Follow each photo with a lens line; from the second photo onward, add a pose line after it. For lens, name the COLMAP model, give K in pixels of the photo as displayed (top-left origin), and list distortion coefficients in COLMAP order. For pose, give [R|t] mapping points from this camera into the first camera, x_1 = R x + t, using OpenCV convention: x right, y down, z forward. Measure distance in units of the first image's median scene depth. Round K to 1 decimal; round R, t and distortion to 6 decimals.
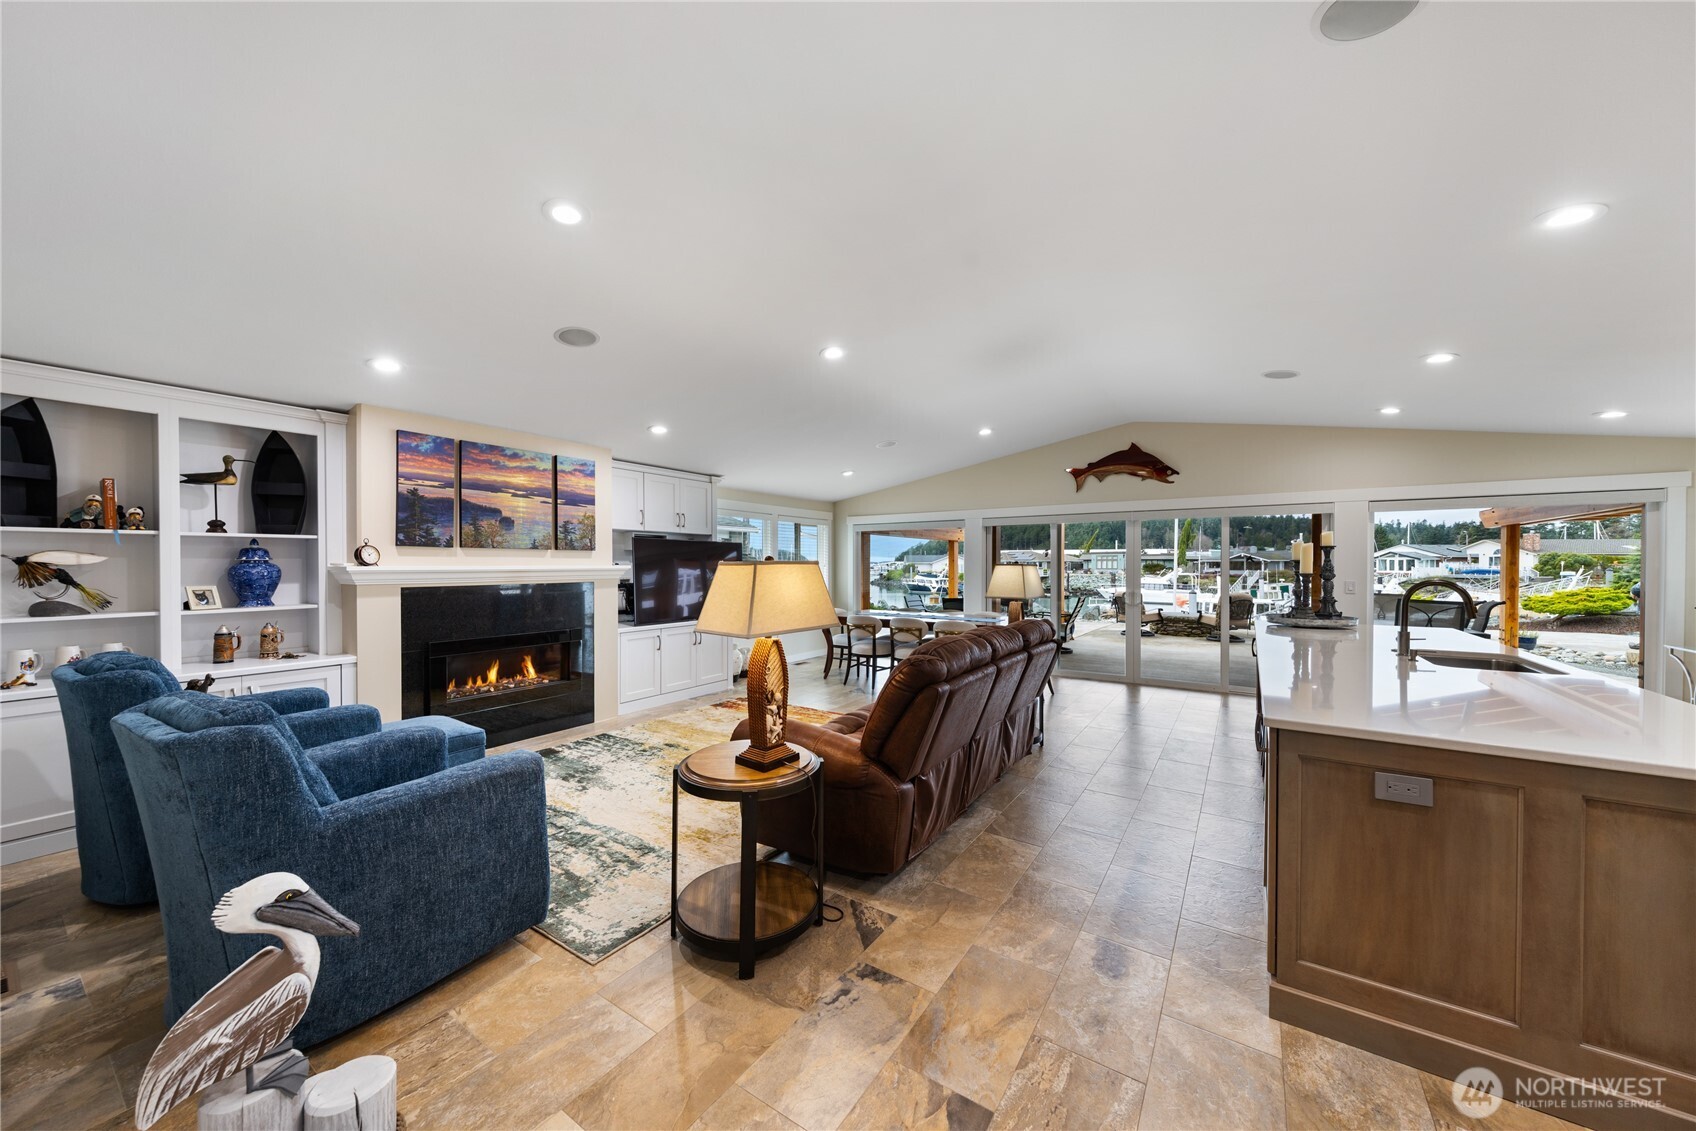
lens RADIAL K [[611.0, 0, 846.0], [0, 611.0, 569.0], [0, 0, 1]] dist [0.012032, -0.000856]
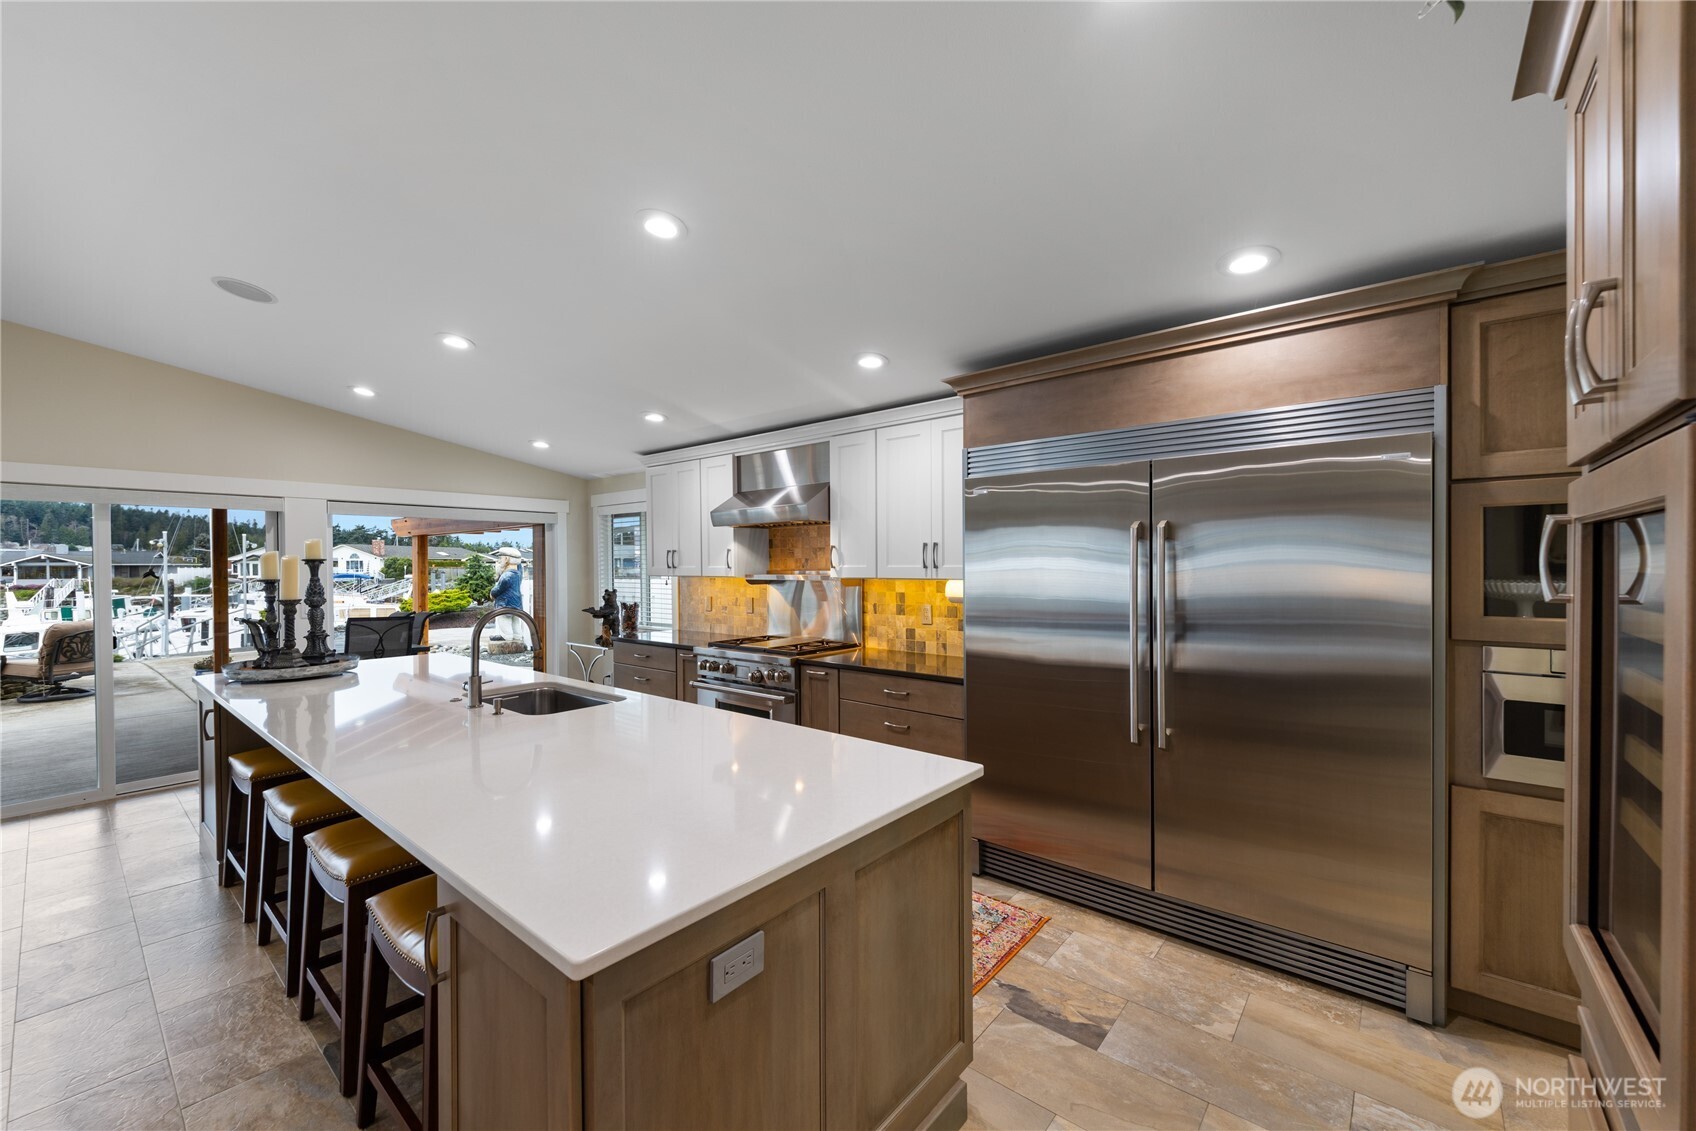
lens RADIAL K [[670.9, 0, 851.6], [0, 670.9, 566.5], [0, 0, 1]] dist [-0.001795, -0.000673]
pose [[0.112845, -0.005546, 0.993597, 0.077831], [0.015194, 0.999877, 0.003855, -0.020263], [-0.993496, 0.014662, 0.112916, 0.274258]]
